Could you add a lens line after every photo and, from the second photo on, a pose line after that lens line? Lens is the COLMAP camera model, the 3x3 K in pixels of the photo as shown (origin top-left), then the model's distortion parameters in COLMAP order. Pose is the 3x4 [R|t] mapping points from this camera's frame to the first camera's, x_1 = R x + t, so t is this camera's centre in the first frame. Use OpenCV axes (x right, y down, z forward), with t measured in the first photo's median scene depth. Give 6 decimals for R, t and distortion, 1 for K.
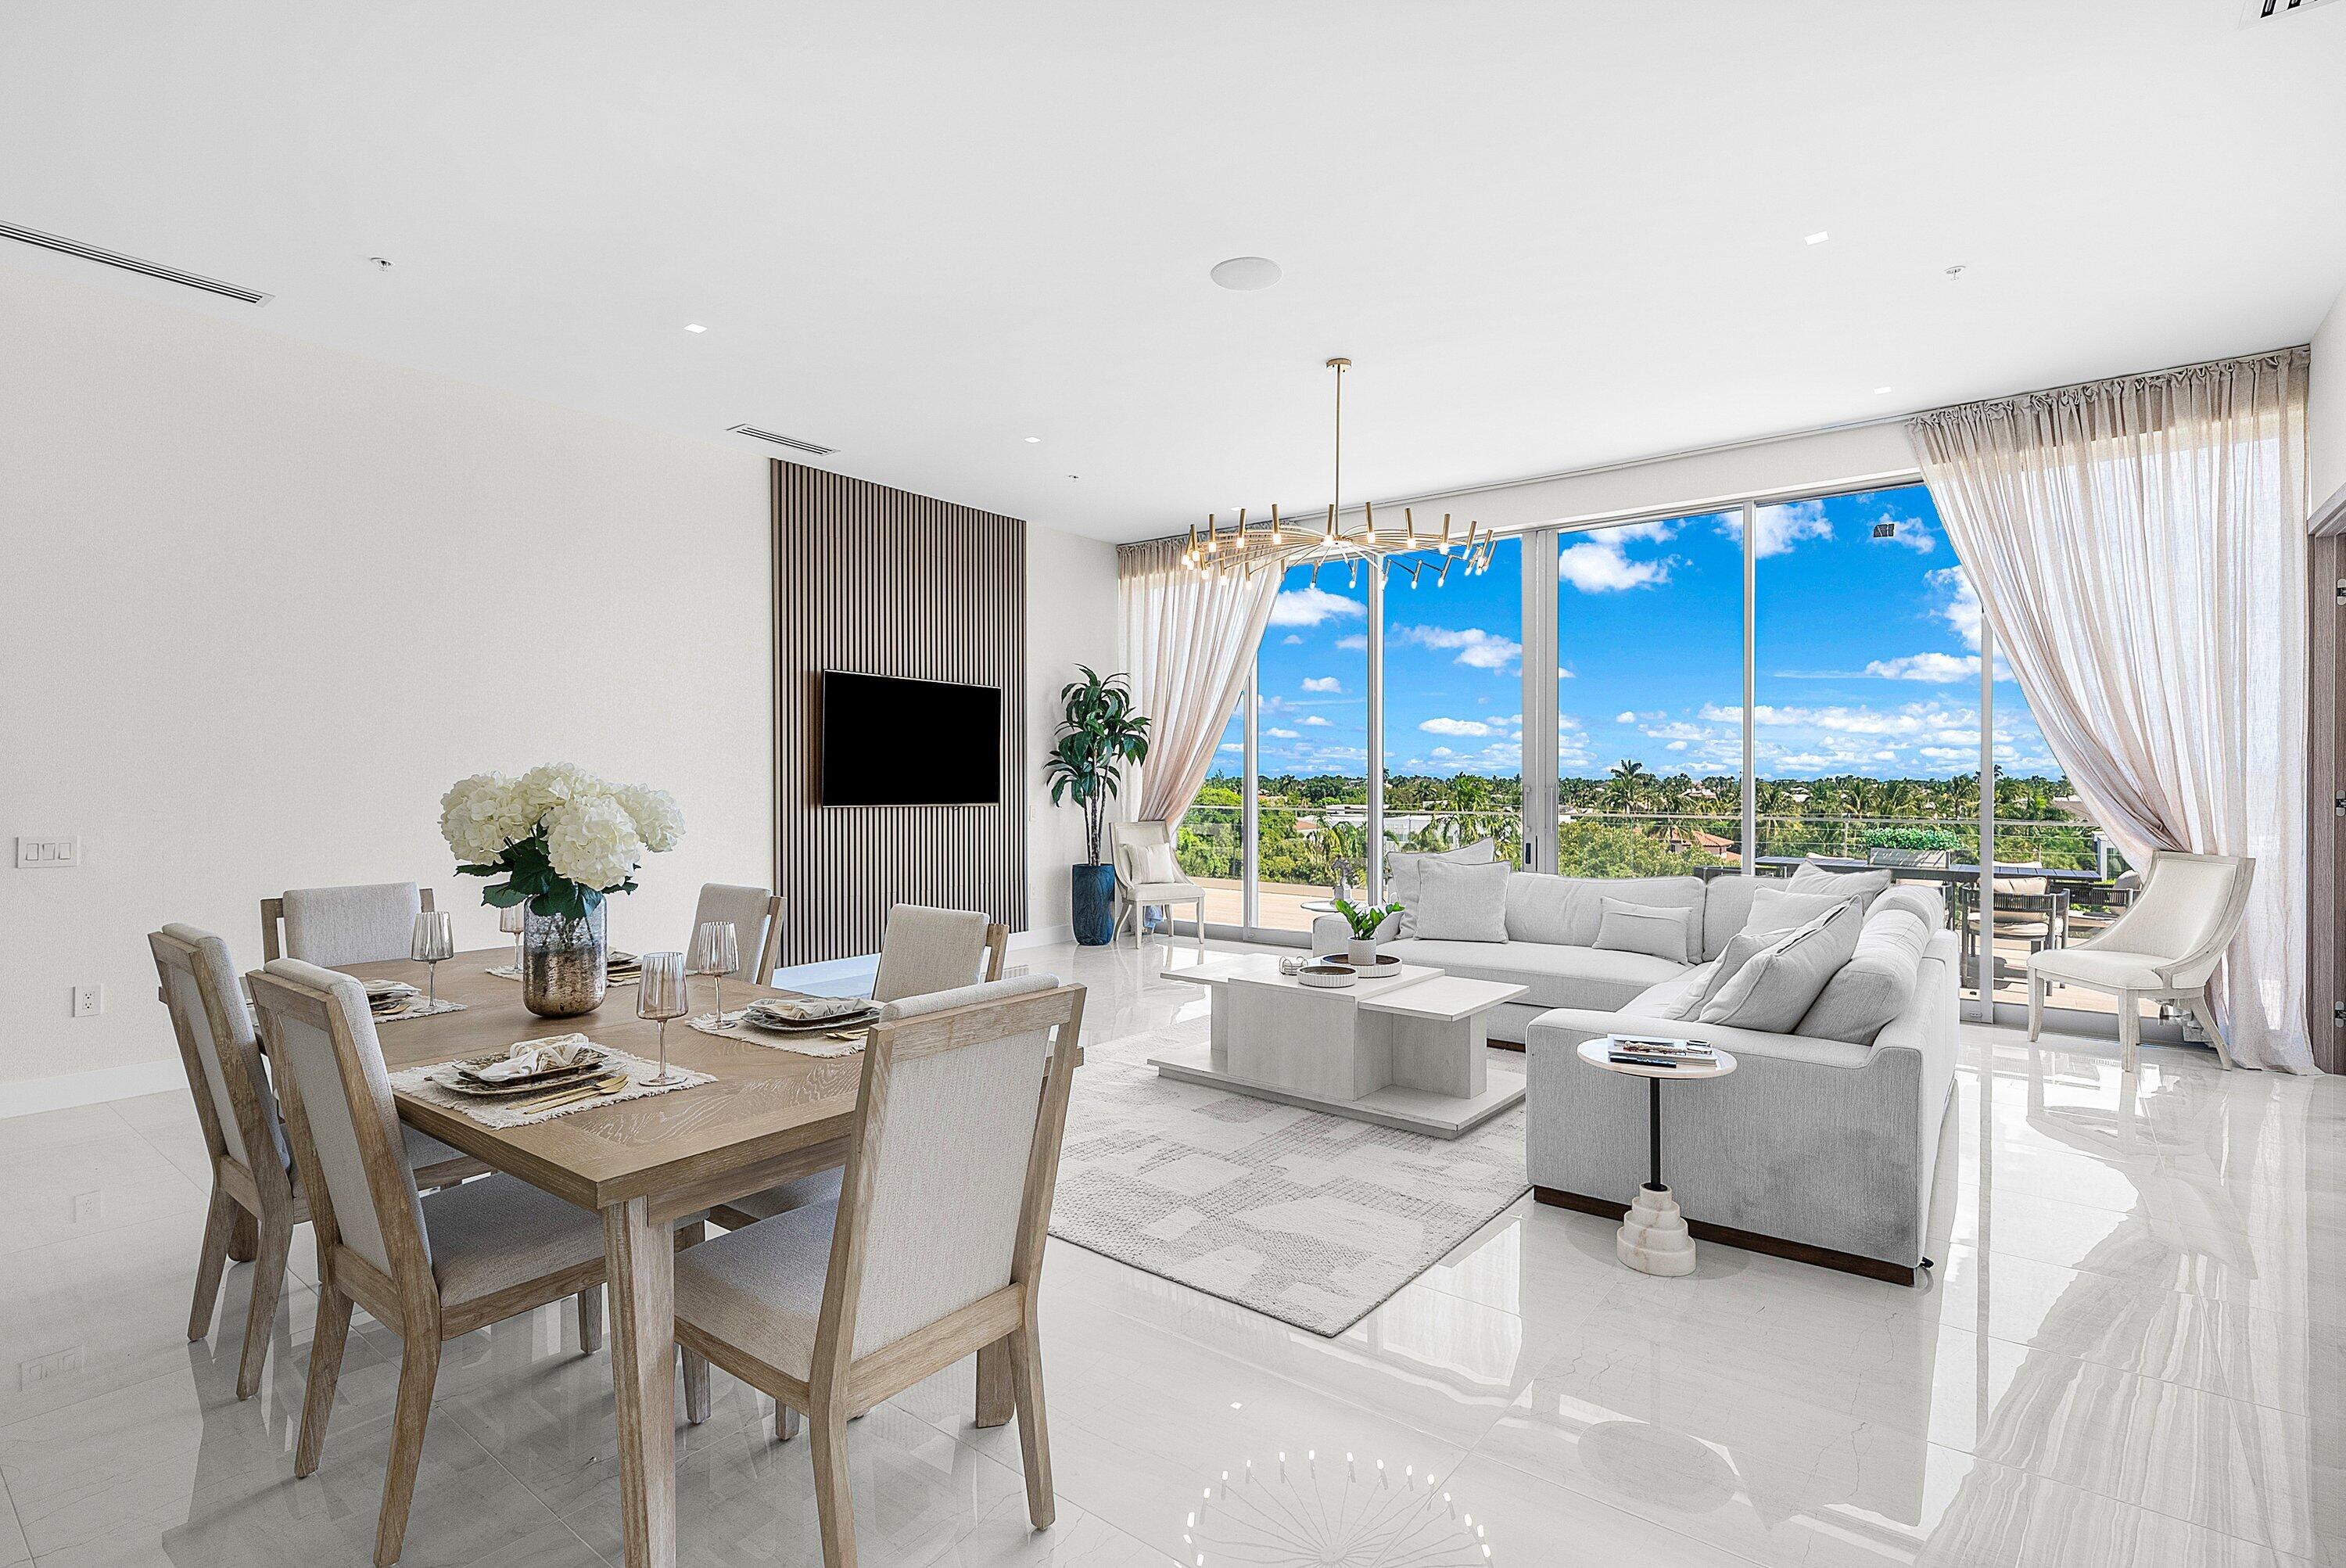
lens RADIAL K [[1141.5, 0, 1173.0], [0, 1141.5, 784.0], [0, 0, 1]] dist [0.003315, 0.000401]
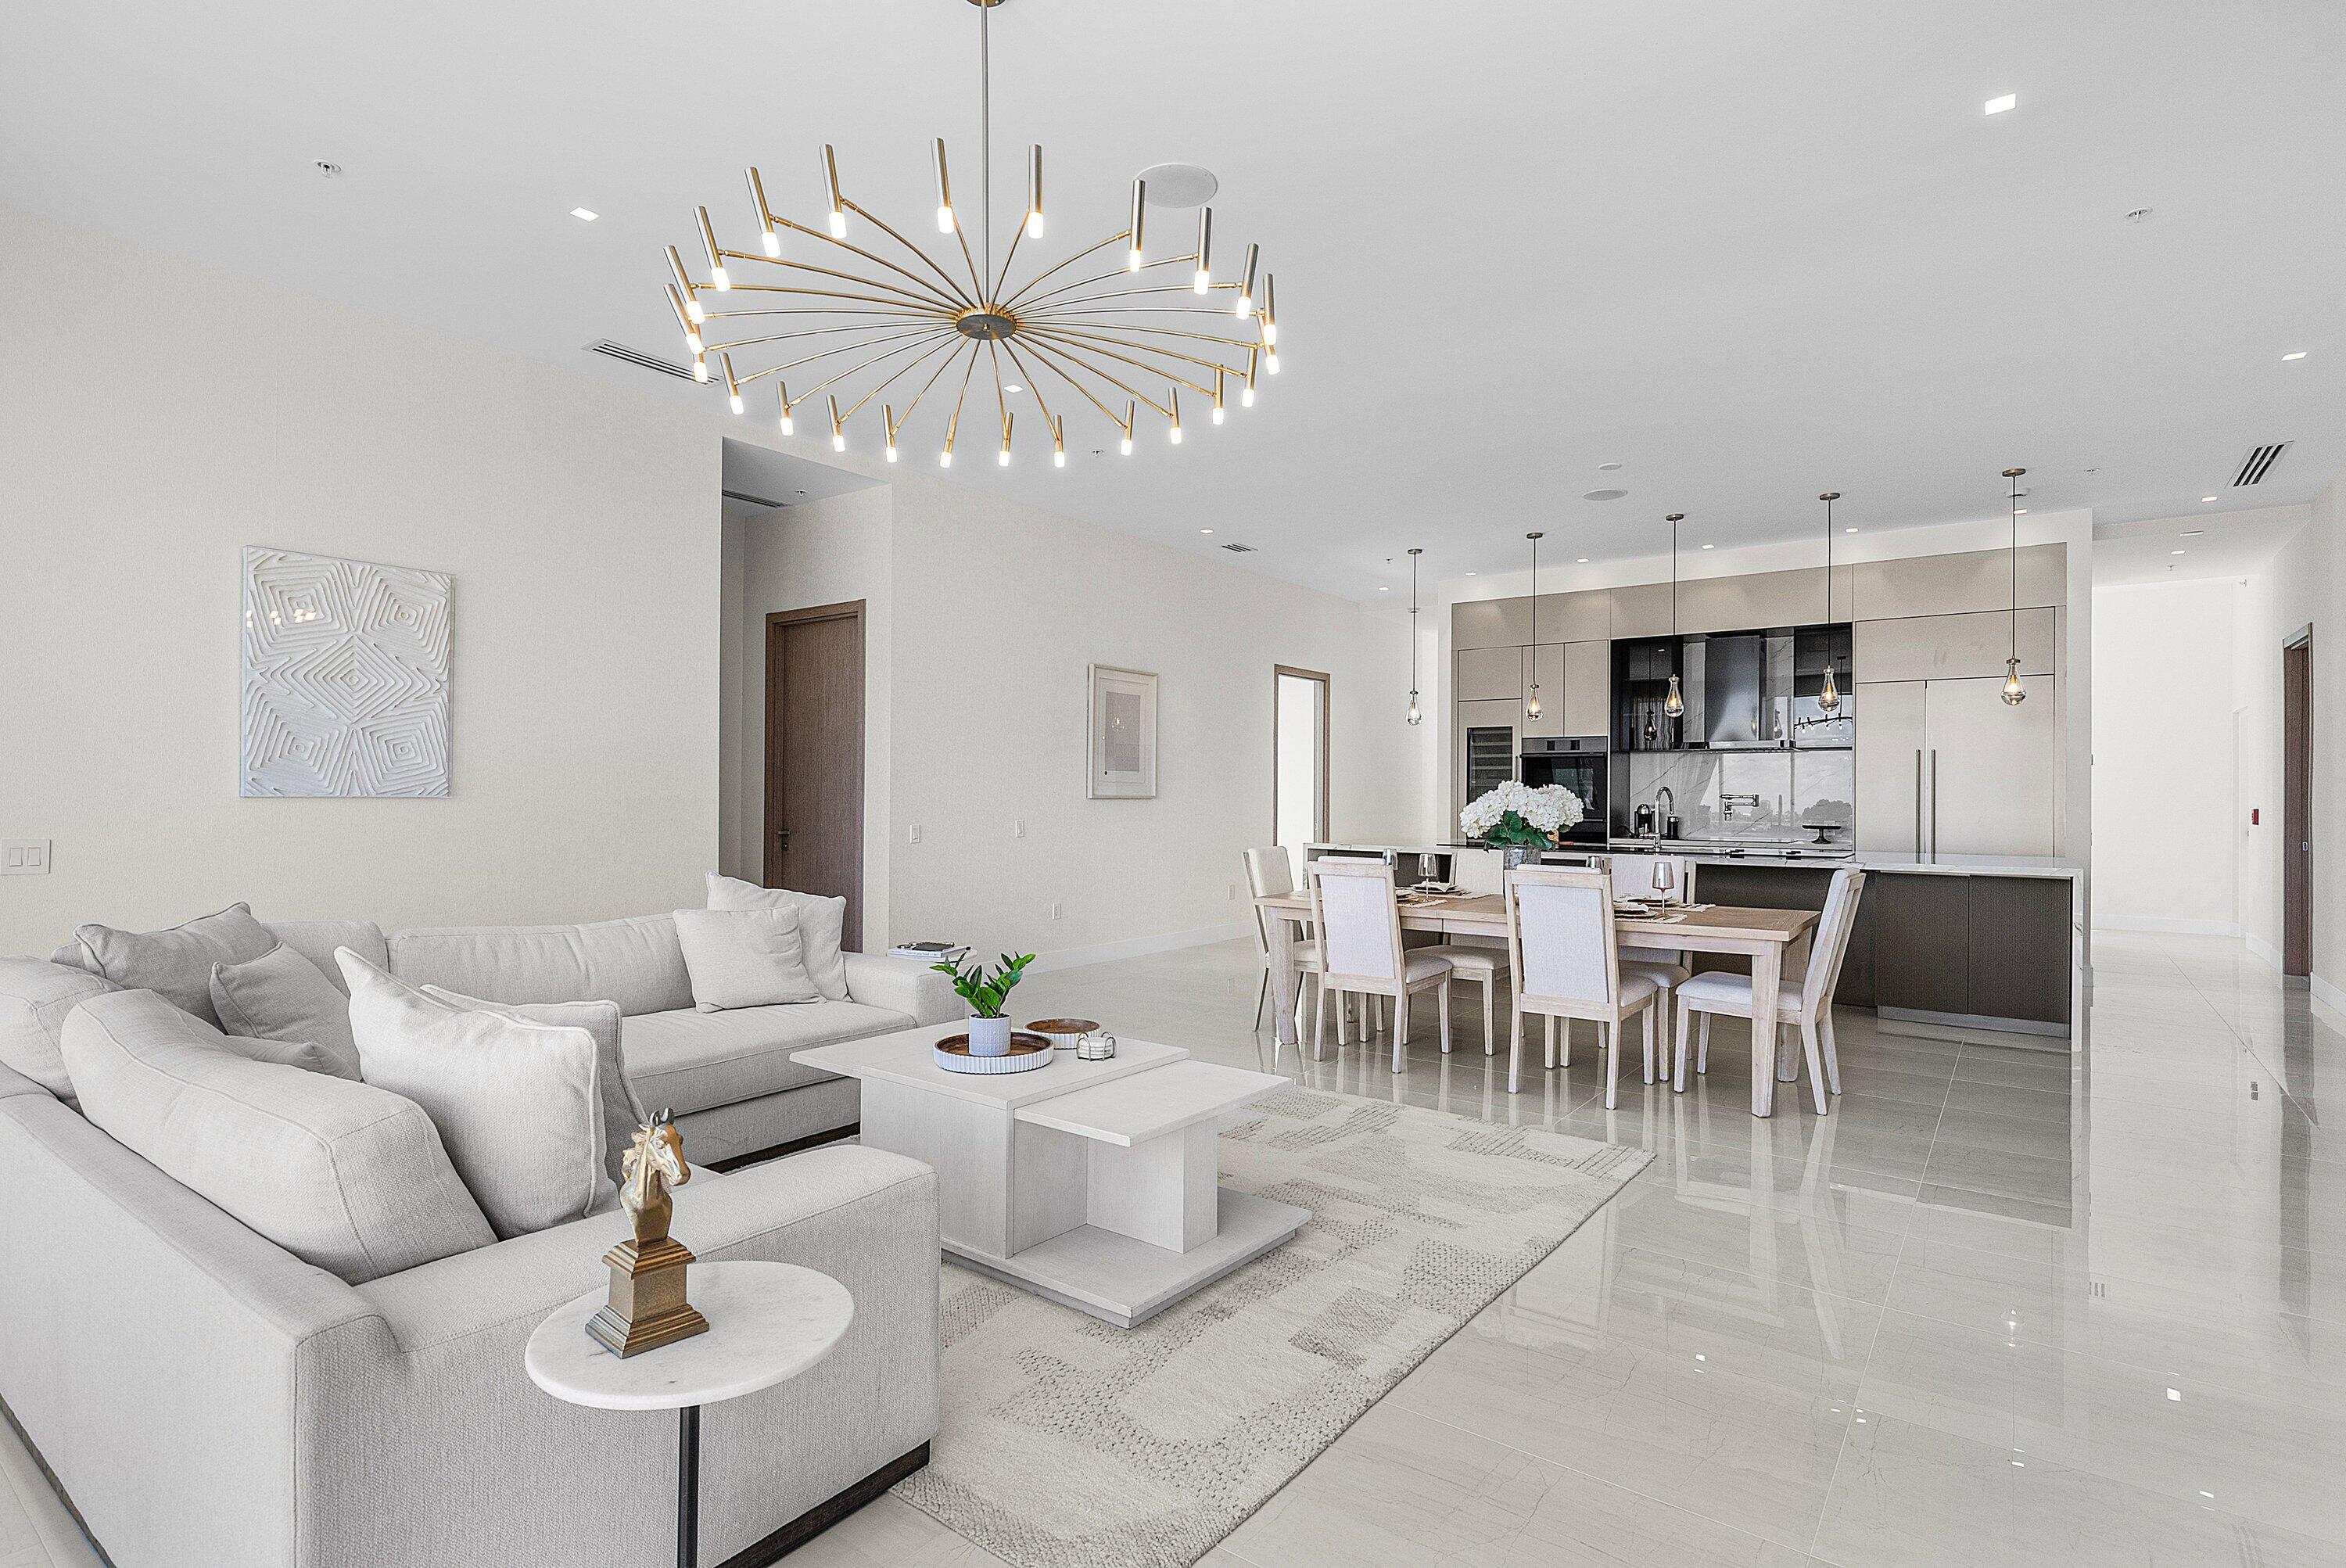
lens RADIAL K [[1141.5, 0, 1173.0], [0, 1141.5, 784.0], [0, 0, 1]] dist [0.003315, 0.000401]
pose [[-0.999731, -0.009709, -0.021076, 0.050571], [-0.009371, 0.999827, -0.016048, 0.008409], [0.021228, -0.015846, -0.999649, 1.167846]]
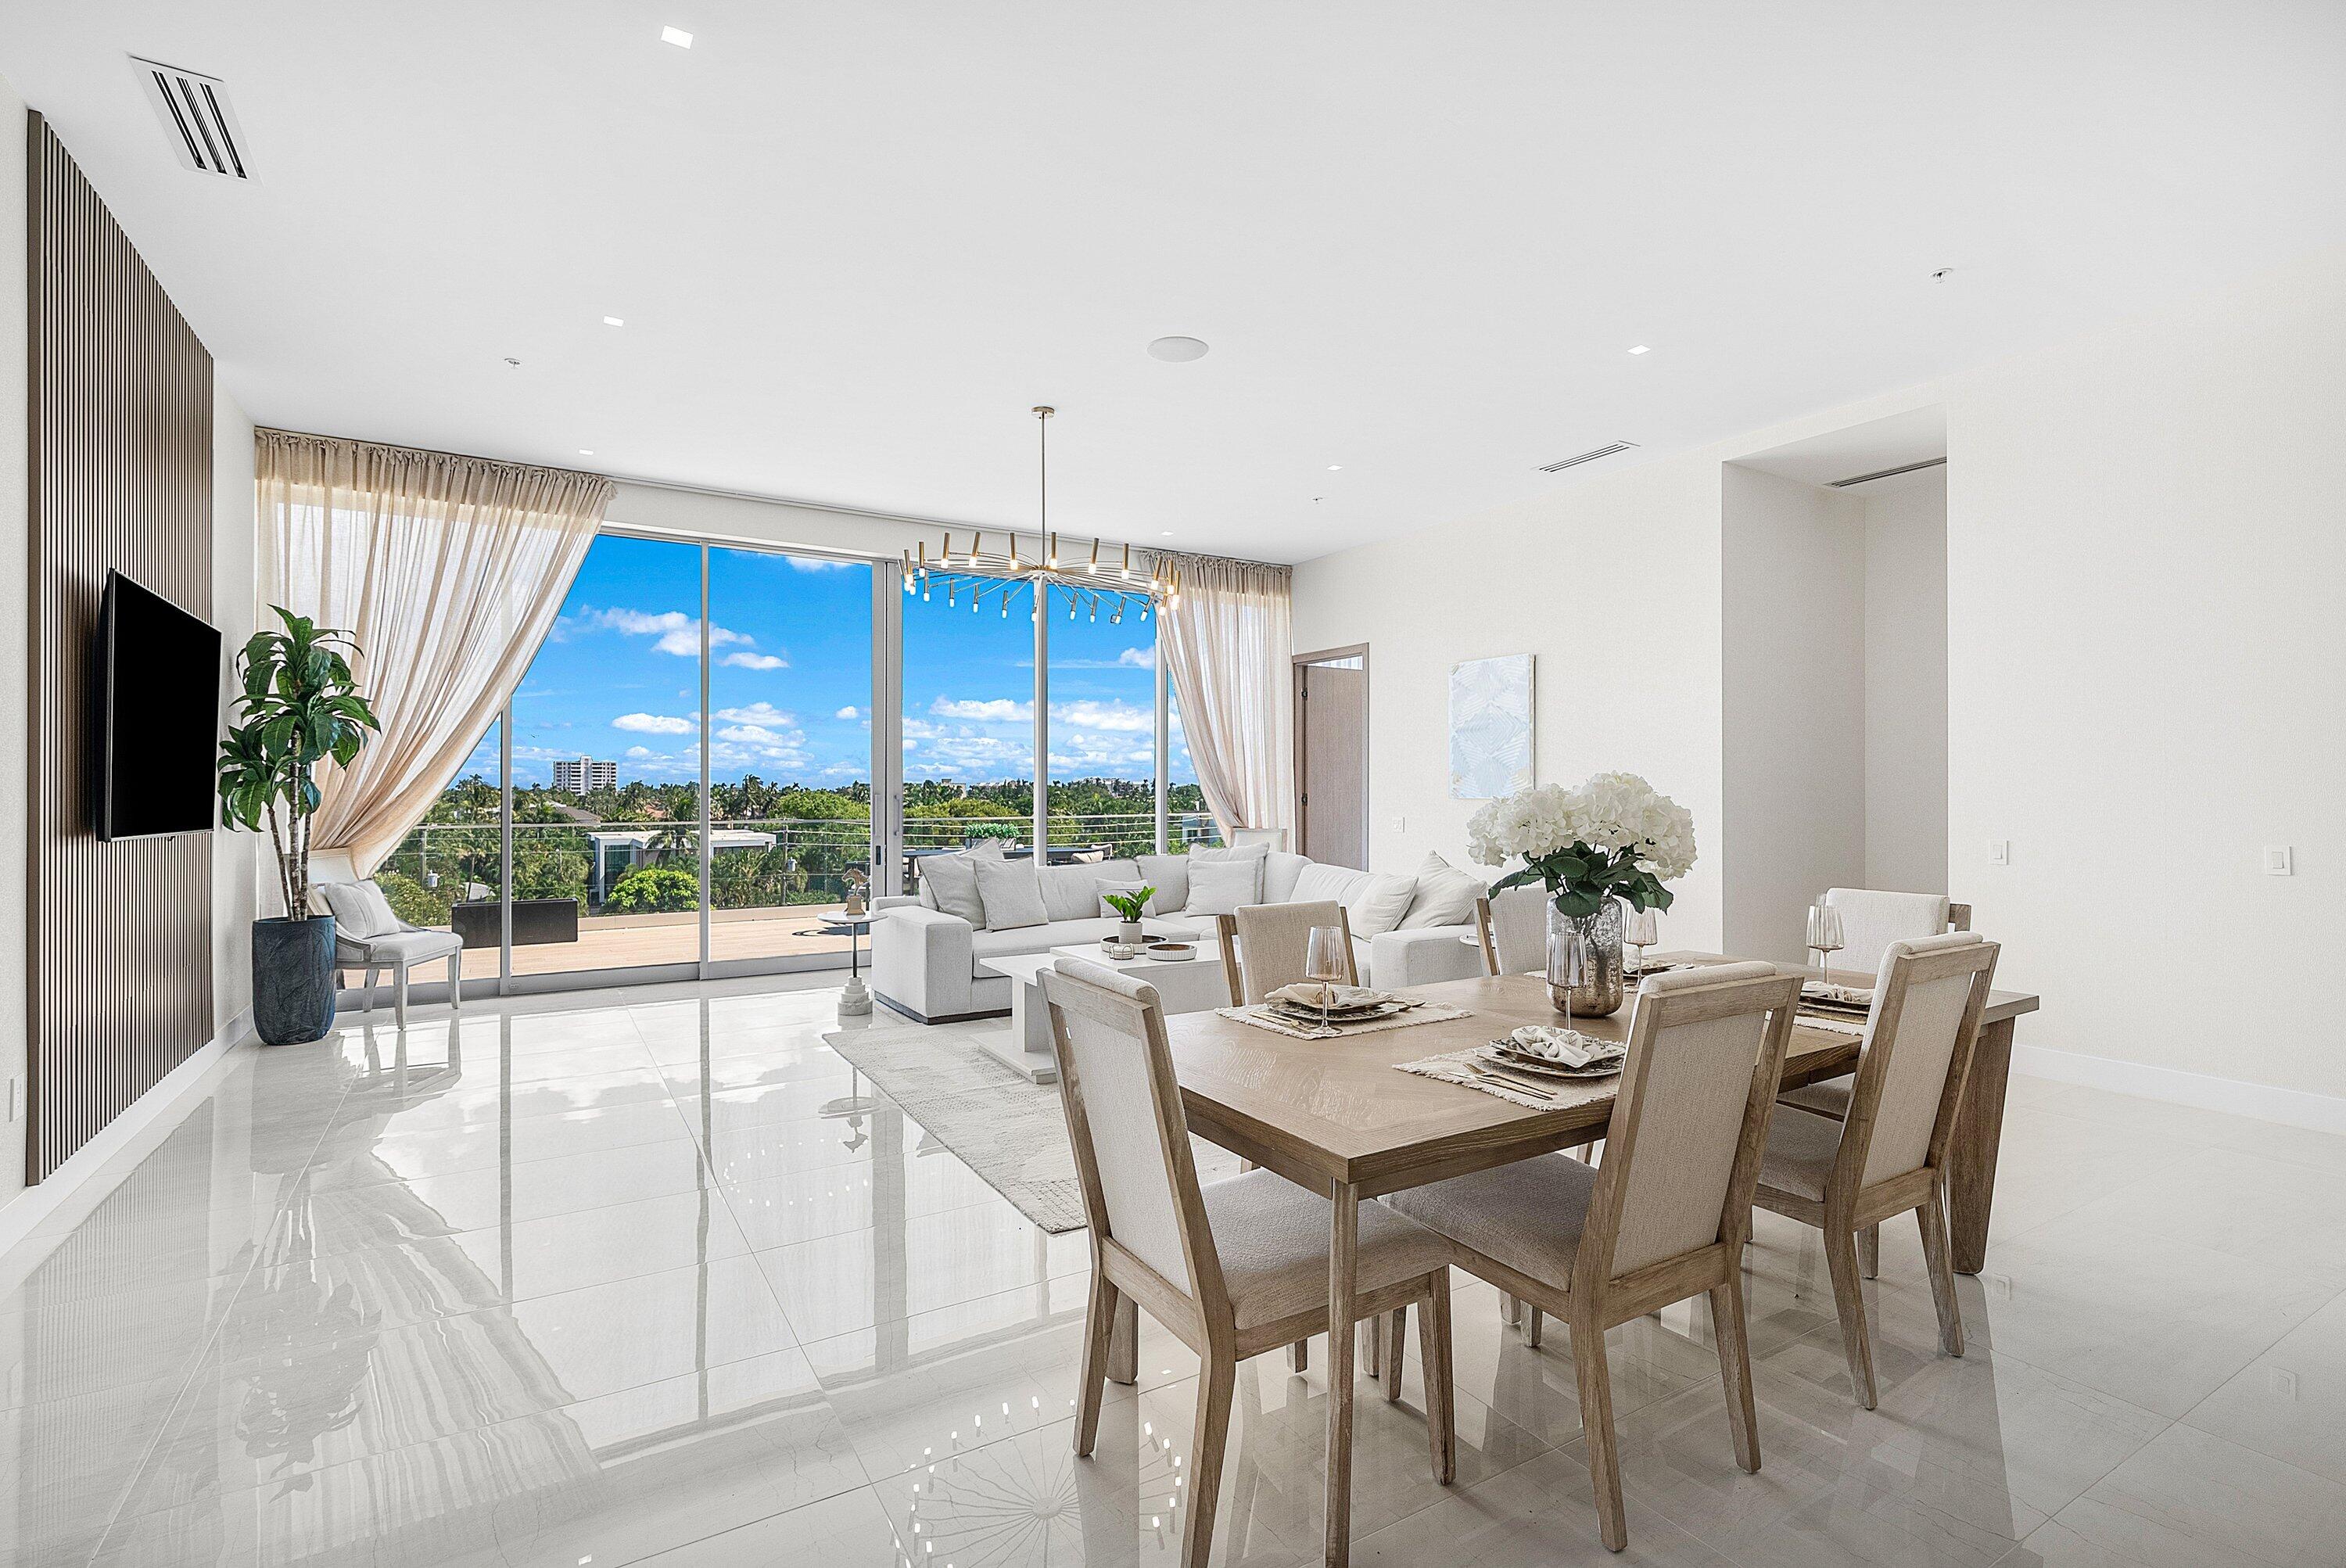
lens RADIAL K [[1099.6, 0, 1193.8], [0, 1099.6, 787.9], [0, 0, 1]] dist [0.000562, -0.000065]
pose [[0.341492, -0.001496, 0.939884, -0.618542], [0.005299, 0.999986, -0.000333, -0.001928], [-0.939870, 0.005094, 0.341495, 0.385271]]
